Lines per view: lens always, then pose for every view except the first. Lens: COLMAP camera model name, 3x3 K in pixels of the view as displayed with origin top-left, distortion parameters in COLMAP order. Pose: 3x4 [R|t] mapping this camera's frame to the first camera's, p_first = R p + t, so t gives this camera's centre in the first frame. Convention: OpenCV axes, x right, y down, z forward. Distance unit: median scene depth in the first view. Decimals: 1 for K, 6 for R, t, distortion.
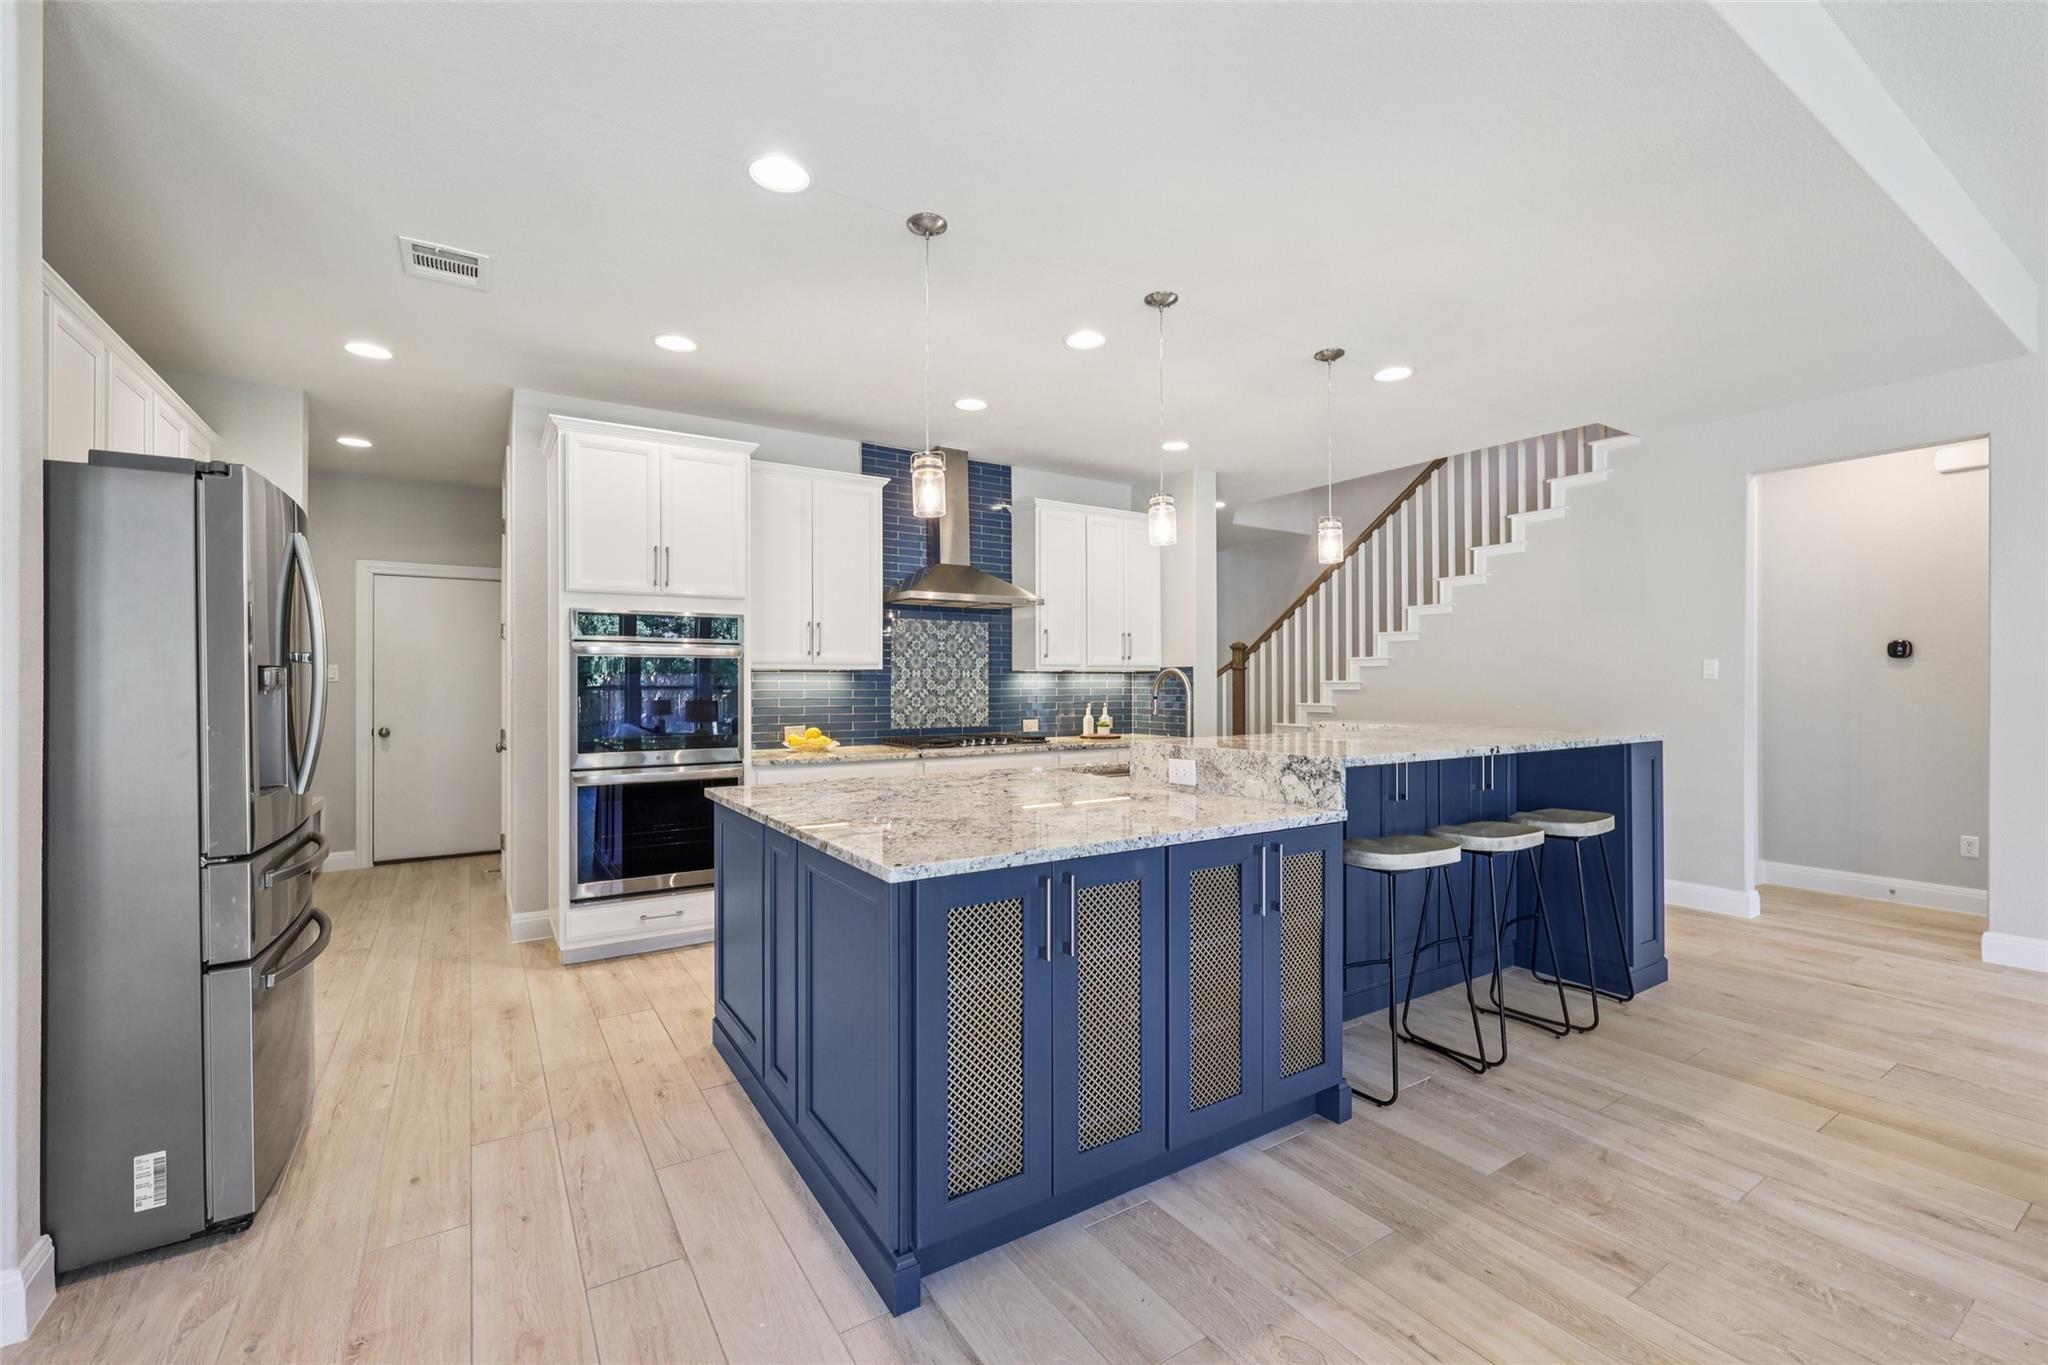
lens RADIAL K [[861.7, 0, 1029.8], [0, 861.7, 677.9], [0, 0, 1]] dist [-0.001966, 0.000520]
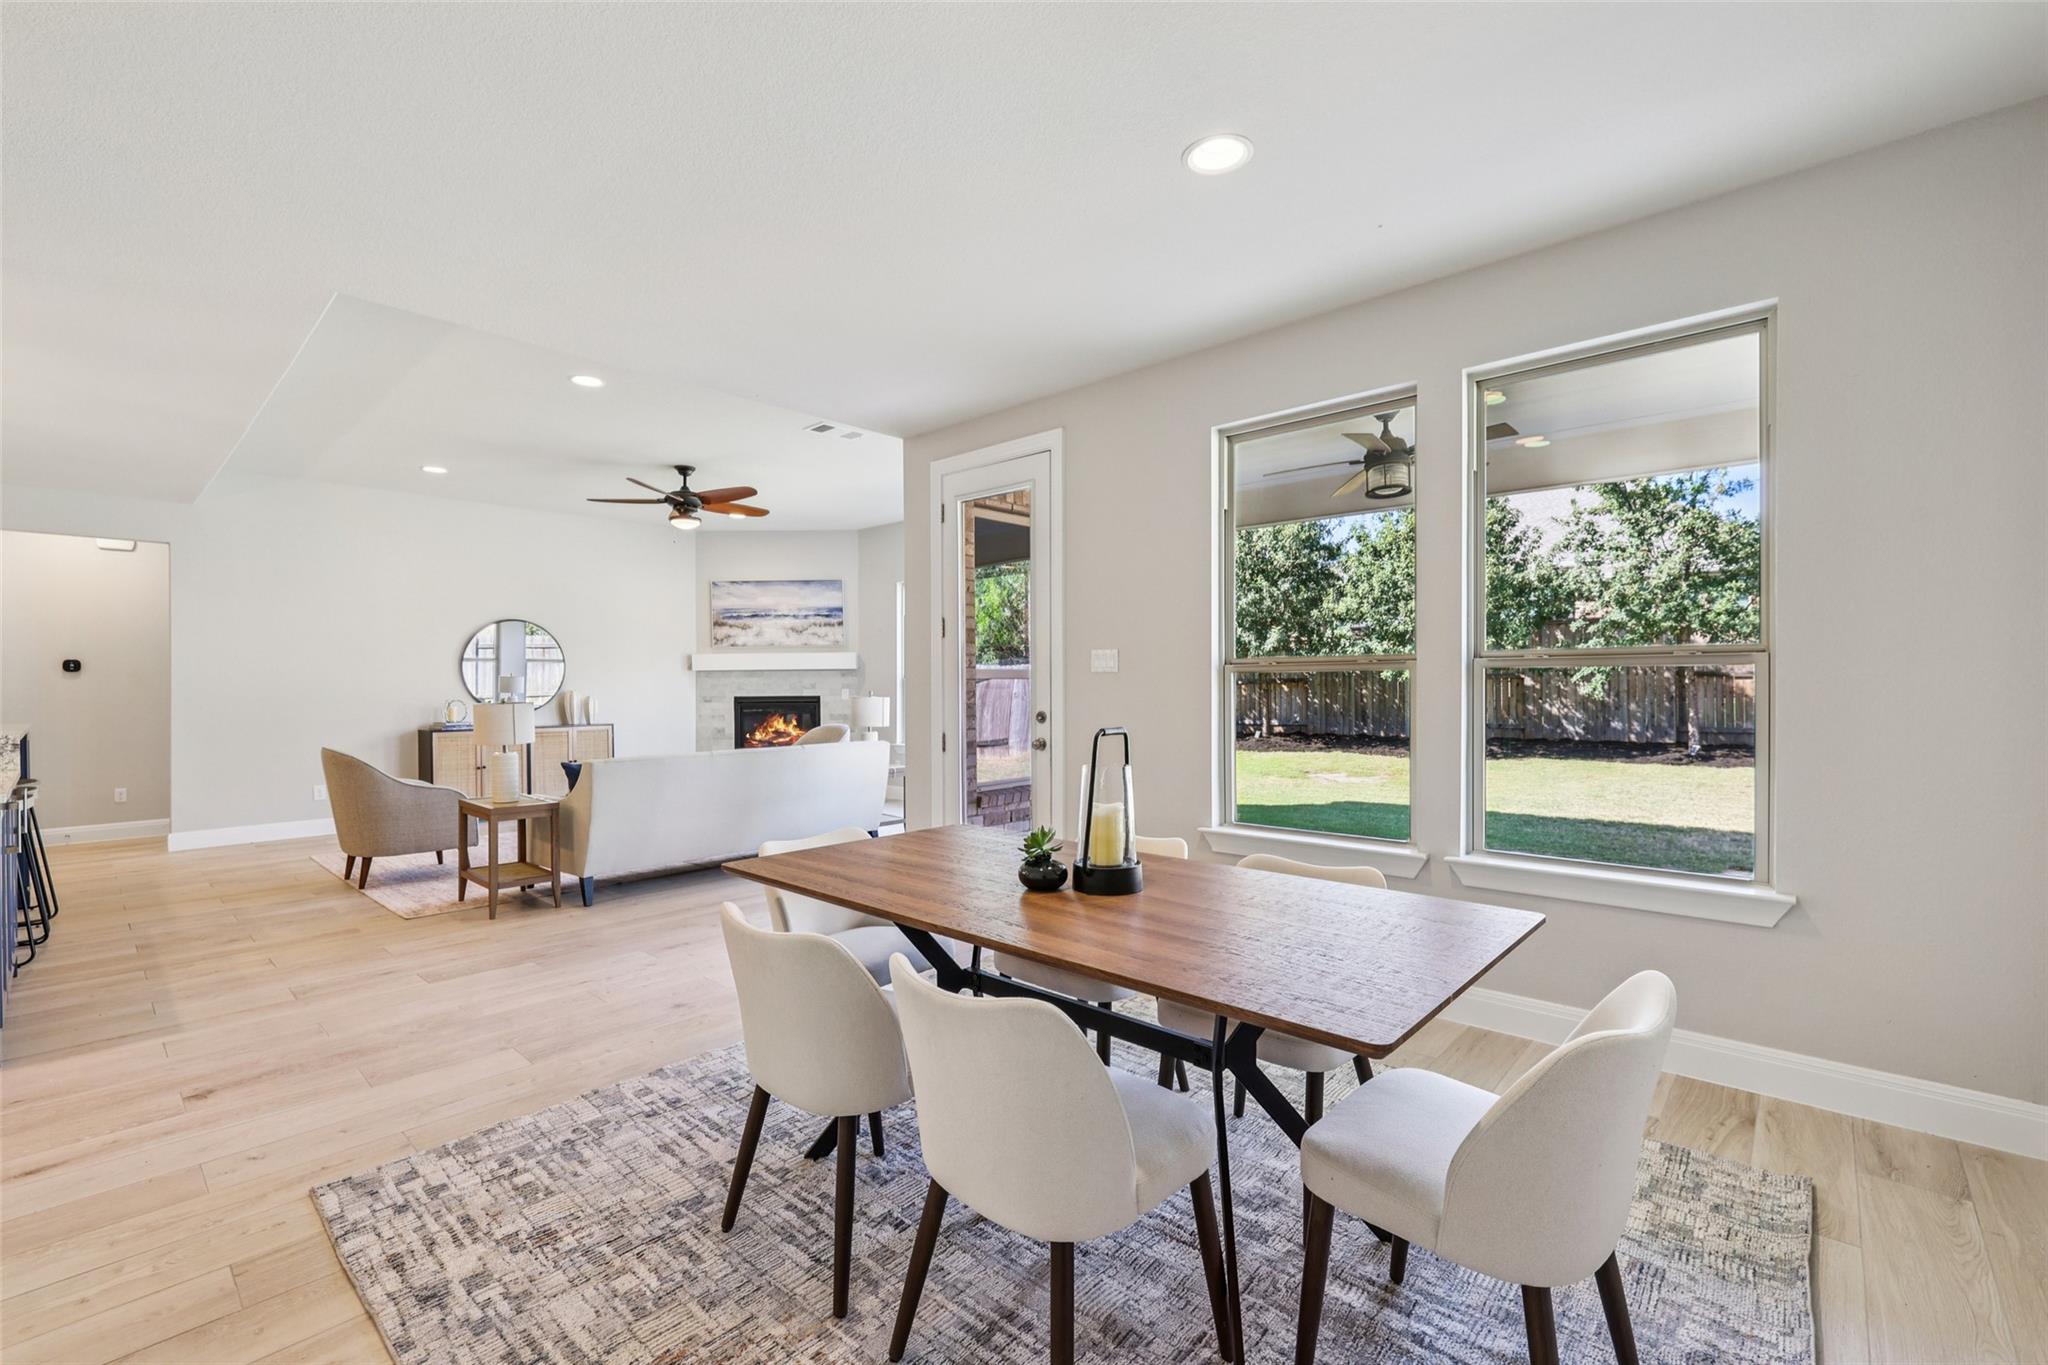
lens RADIAL K [[861.7, 0, 1026.0], [0, 861.7, 691.1], [0, 0, 1]] dist [-0.001966, 0.000520]
pose [[-0.264769, -0.002500, 0.964309, -0.707205], [0.001335, 0.999995, 0.002959, 0.006981], [-0.964311, 0.002071, -0.264764, -0.133183]]
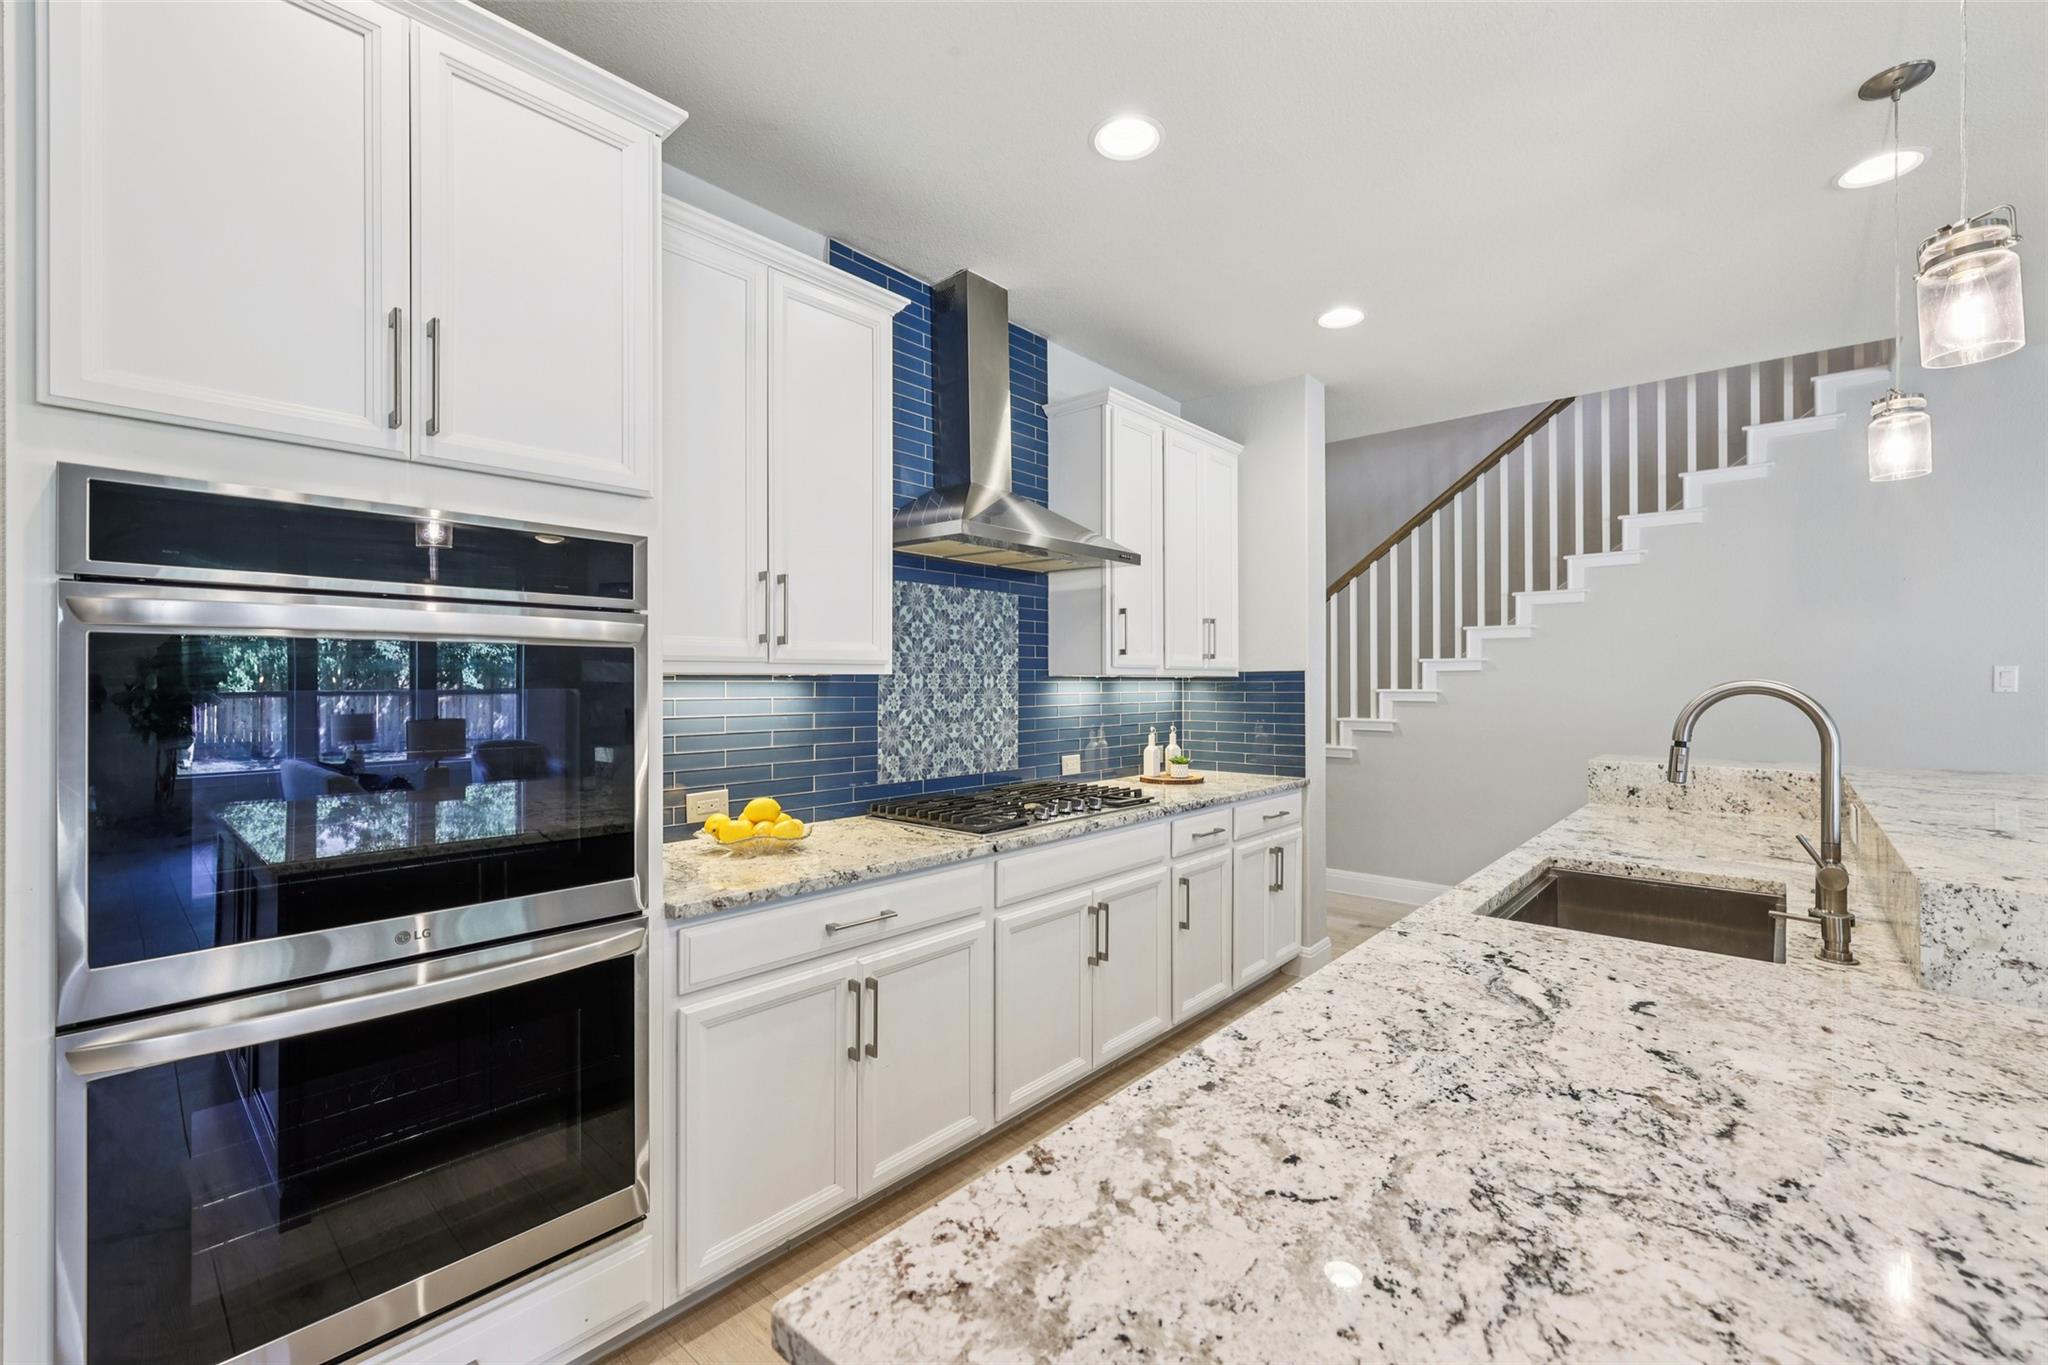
lens RADIAL K [[861.7, 0, 1032.7], [0, 861.7, 681.5], [0, 0, 1]] dist [-0.001966, 0.000520]
pose [[0.962796, 0.001076, 0.270226, -0.212356], [-0.002184, 0.999990, 0.003798, -0.007198], [-0.270219, -0.004247, 0.962789, 0.453111]]
